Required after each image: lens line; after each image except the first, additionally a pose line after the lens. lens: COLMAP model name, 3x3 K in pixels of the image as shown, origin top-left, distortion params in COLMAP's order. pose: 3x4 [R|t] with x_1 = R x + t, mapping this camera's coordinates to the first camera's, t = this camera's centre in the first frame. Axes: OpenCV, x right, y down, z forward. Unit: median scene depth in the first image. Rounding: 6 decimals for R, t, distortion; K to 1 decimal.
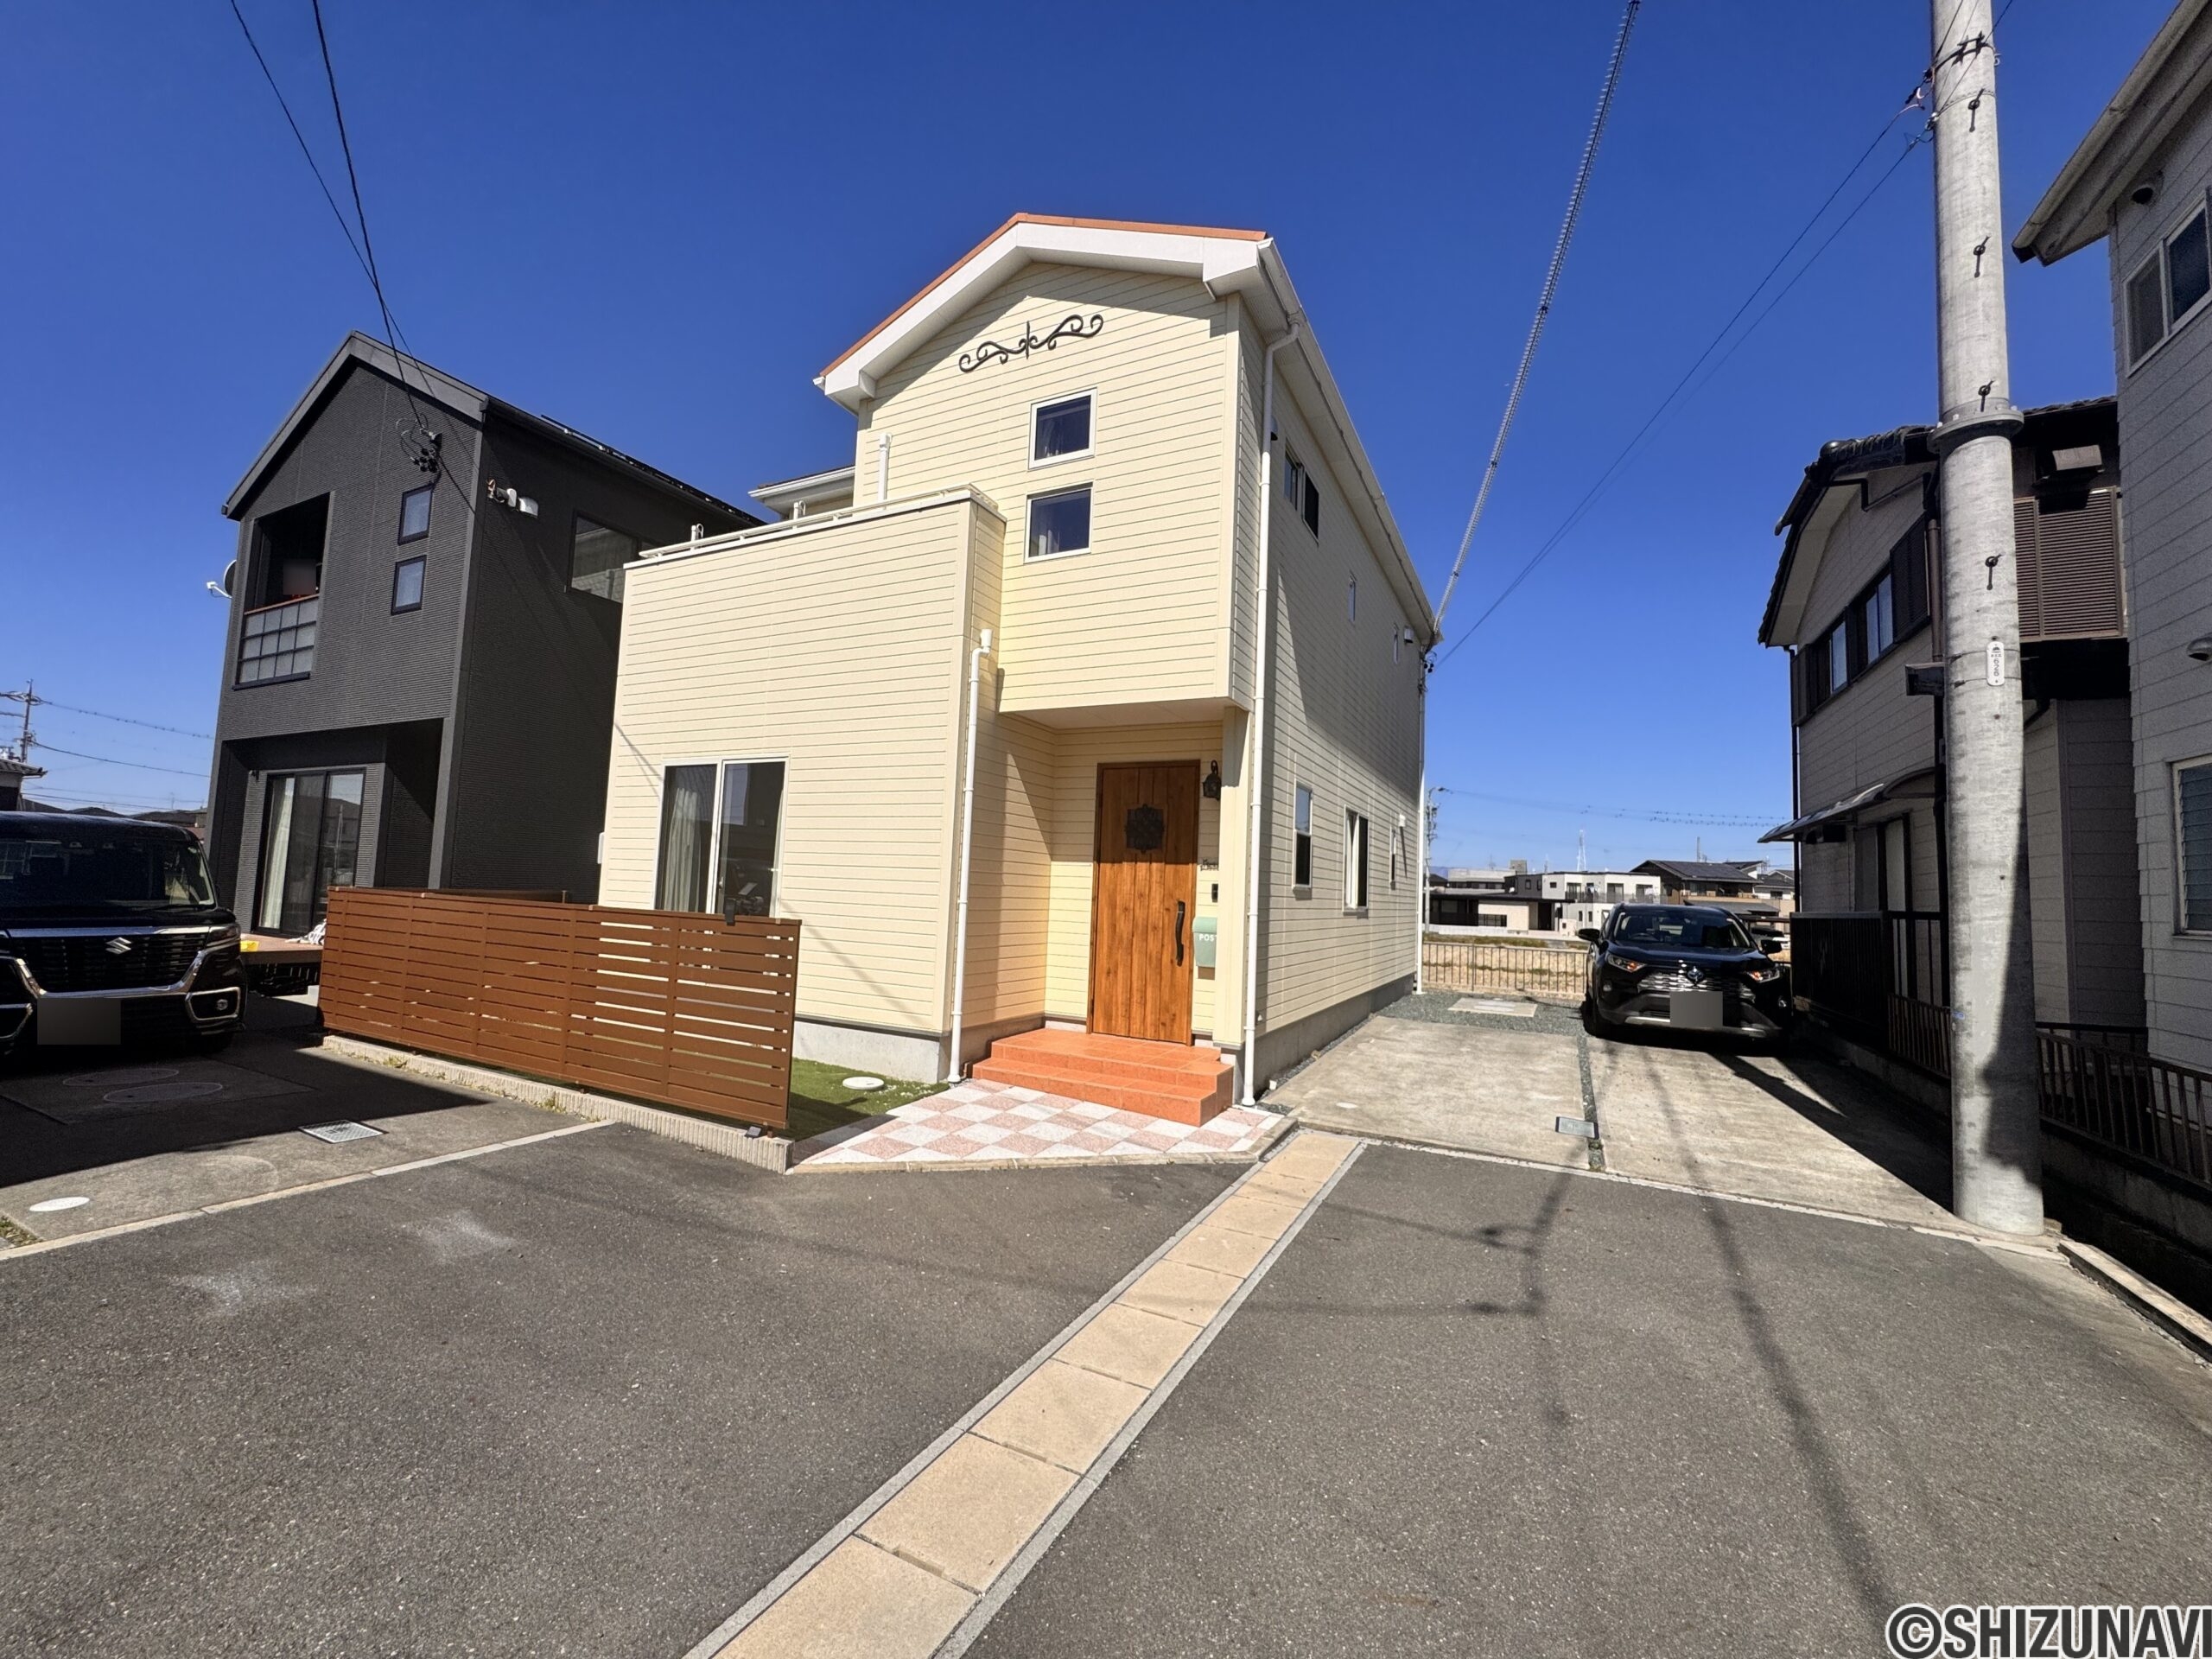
lens RADIAL K [[884.4, 0, 1103.0], [0, 884.4, 831.0], [0, 0, 1]] dist [-0.005305, 0.000724]
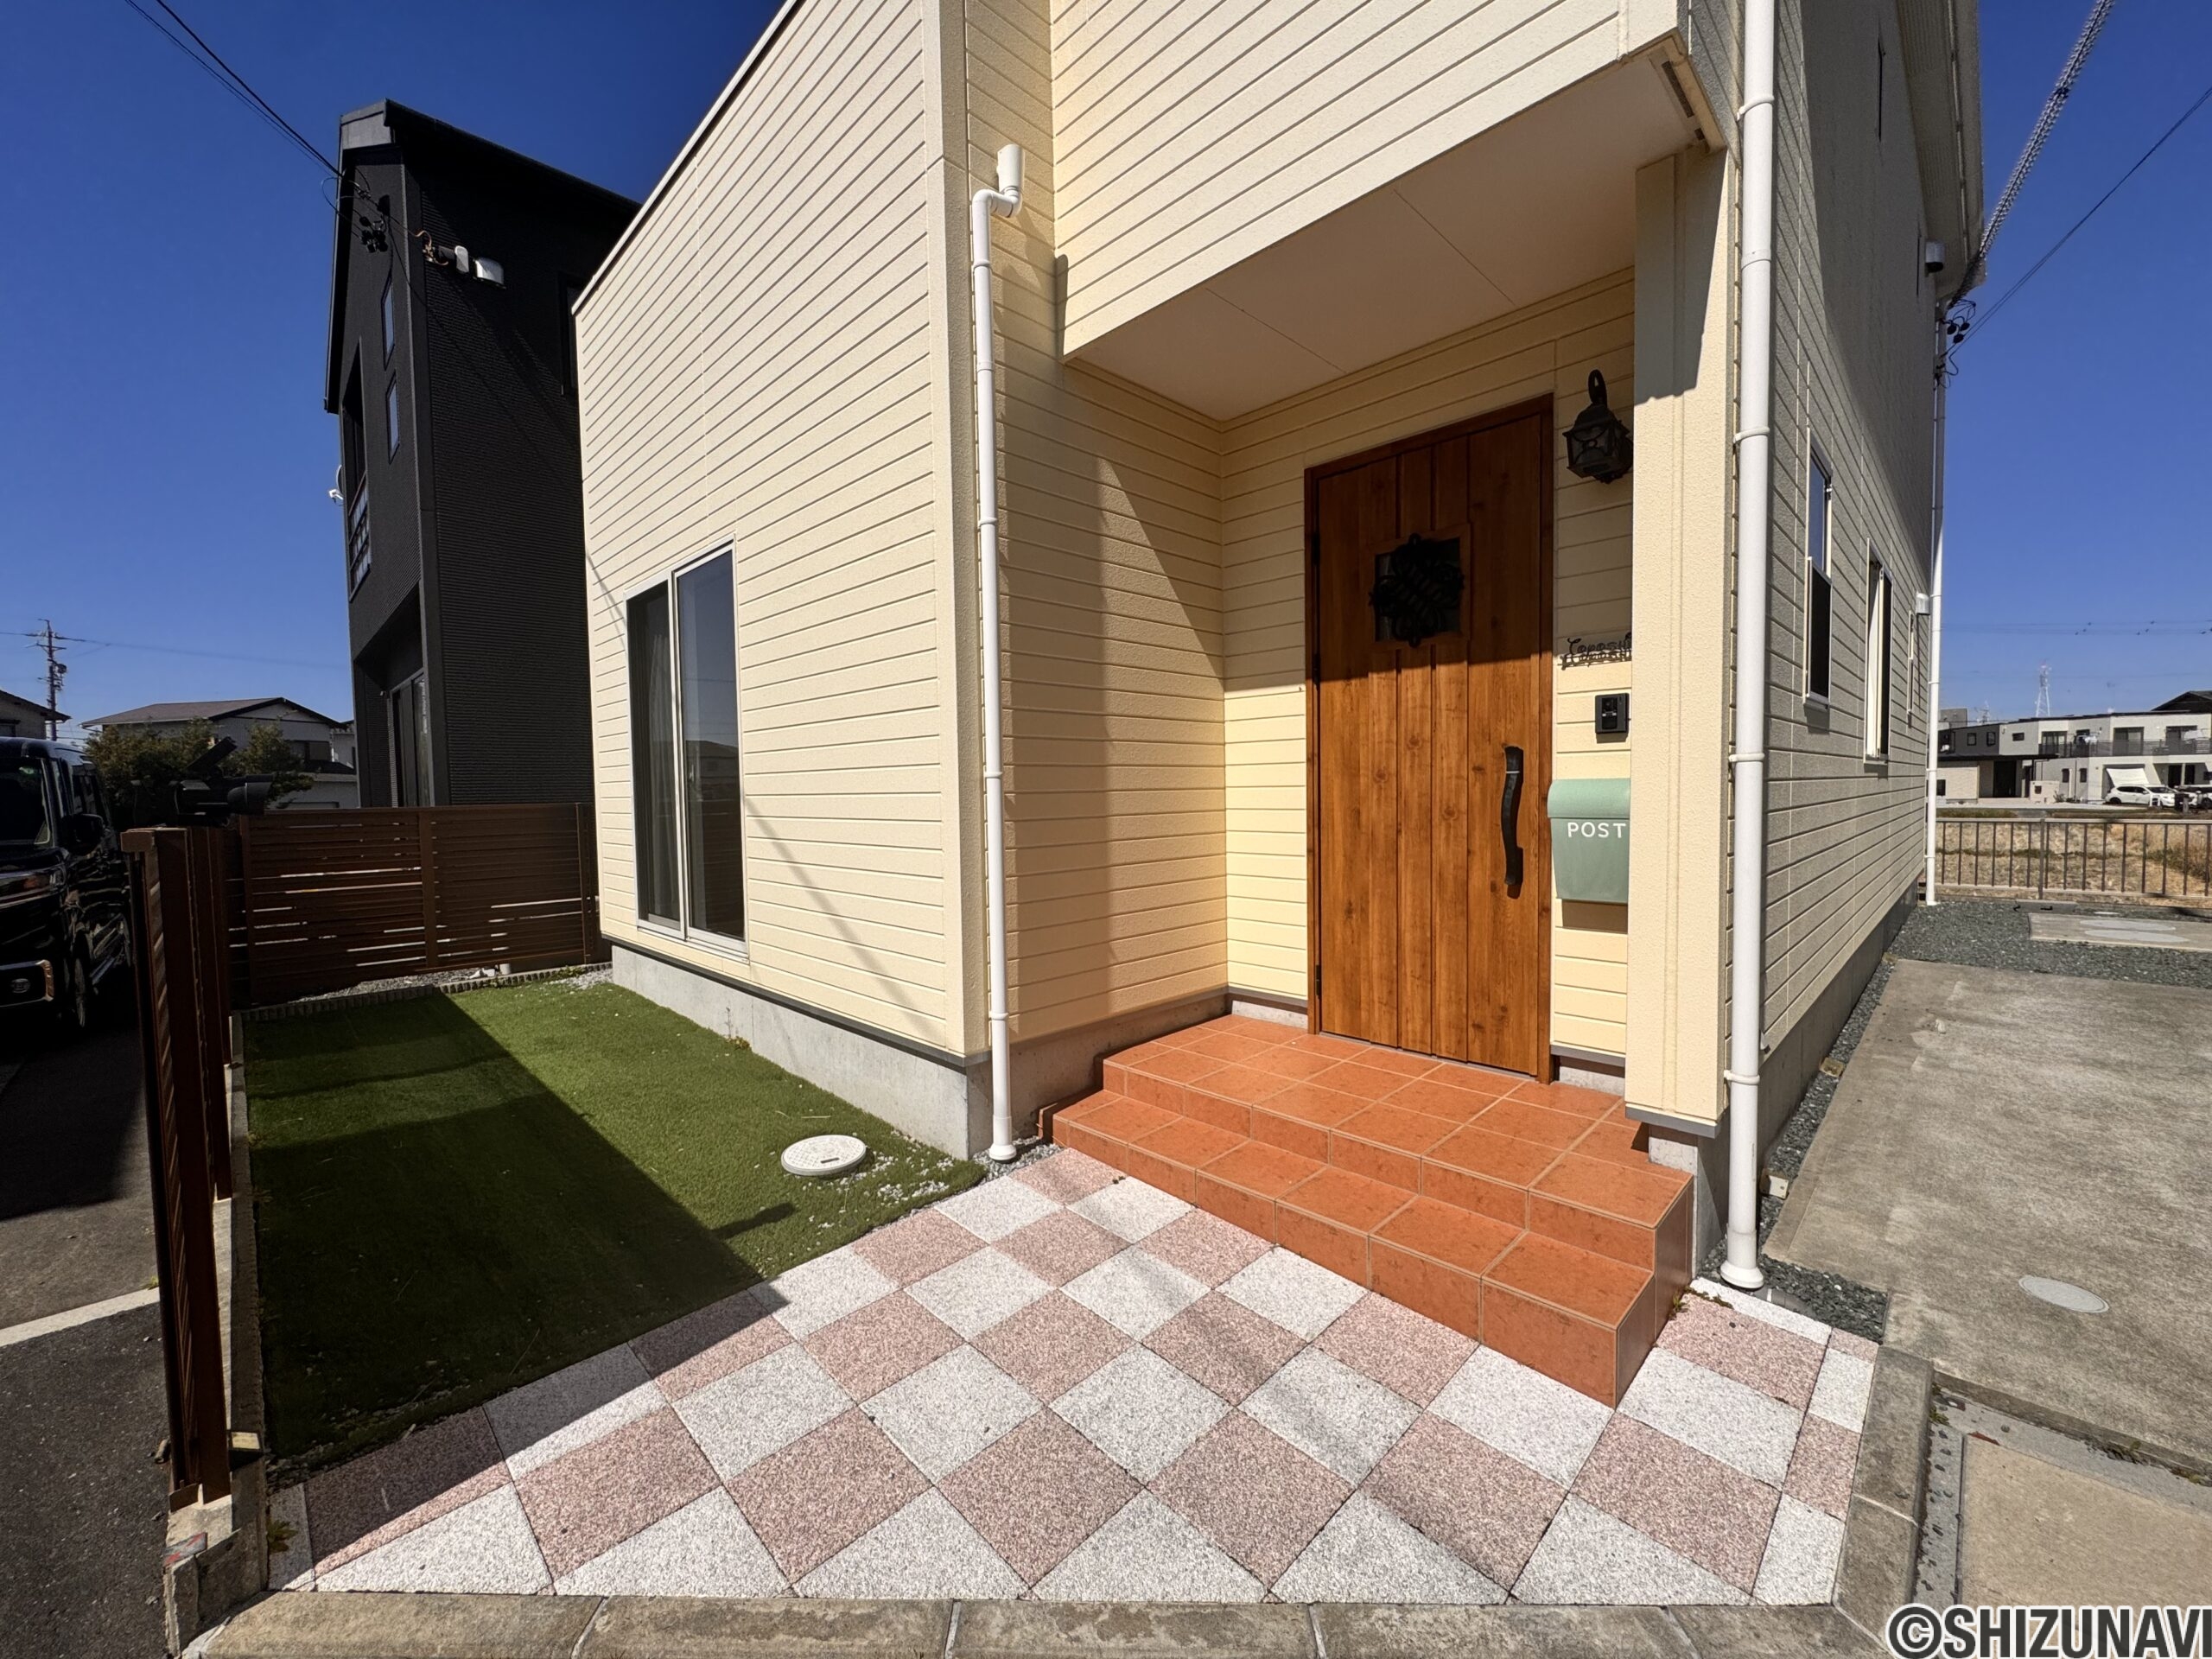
lens RADIAL K [[884.4, 0, 1100.3], [0, 884.4, 830.1], [0, 0, 1]] dist [-0.005305, 0.000724]
pose [[0.947998, -0.041649, -0.315538, 0.032432], [0.076960, 0.991978, 0.100280, 0.060634], [0.308831, -0.119349, 0.943599, 0.529364]]
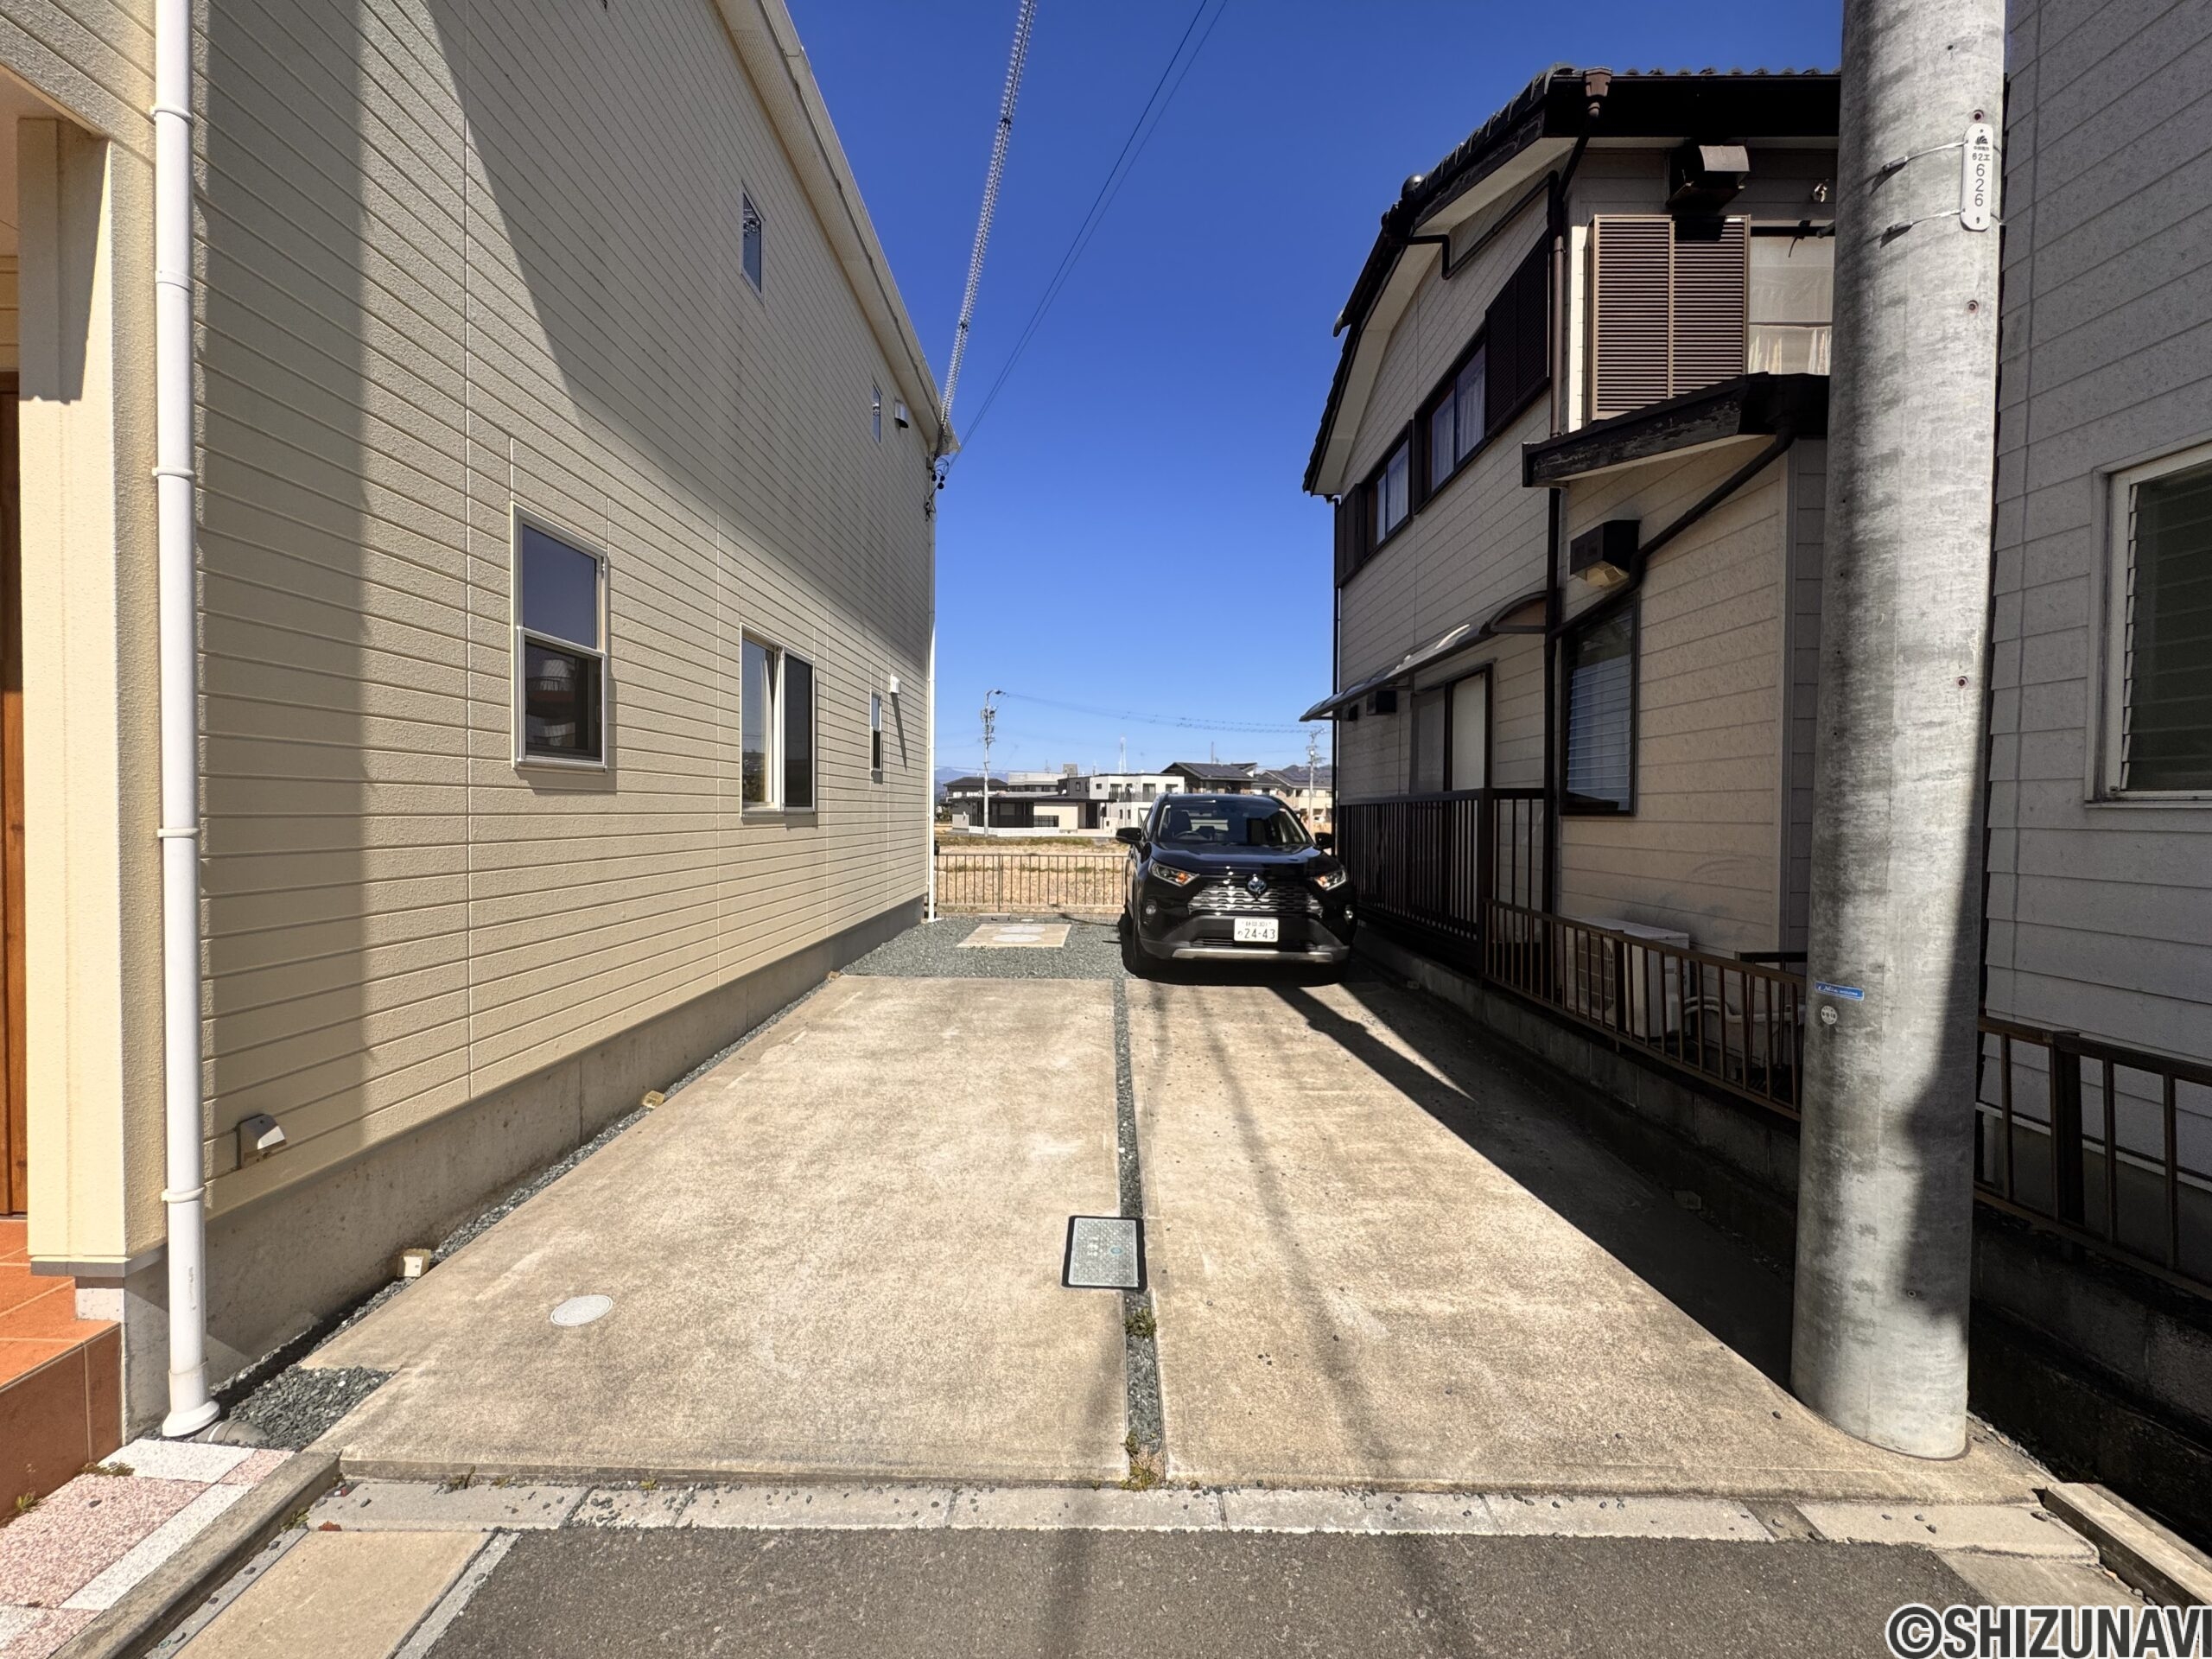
lens RADIAL K [[884.4, 0, 1095.6], [0, 884.4, 830.5], [0, 0, 1]] dist [-0.005305, 0.000724]
pose [[0.893215, -0.043651, 0.447507, 0.285690], [-0.002902, 0.994696, 0.102818, 0.054113], [-0.449621, -0.093137, 0.888350, 0.521888]]
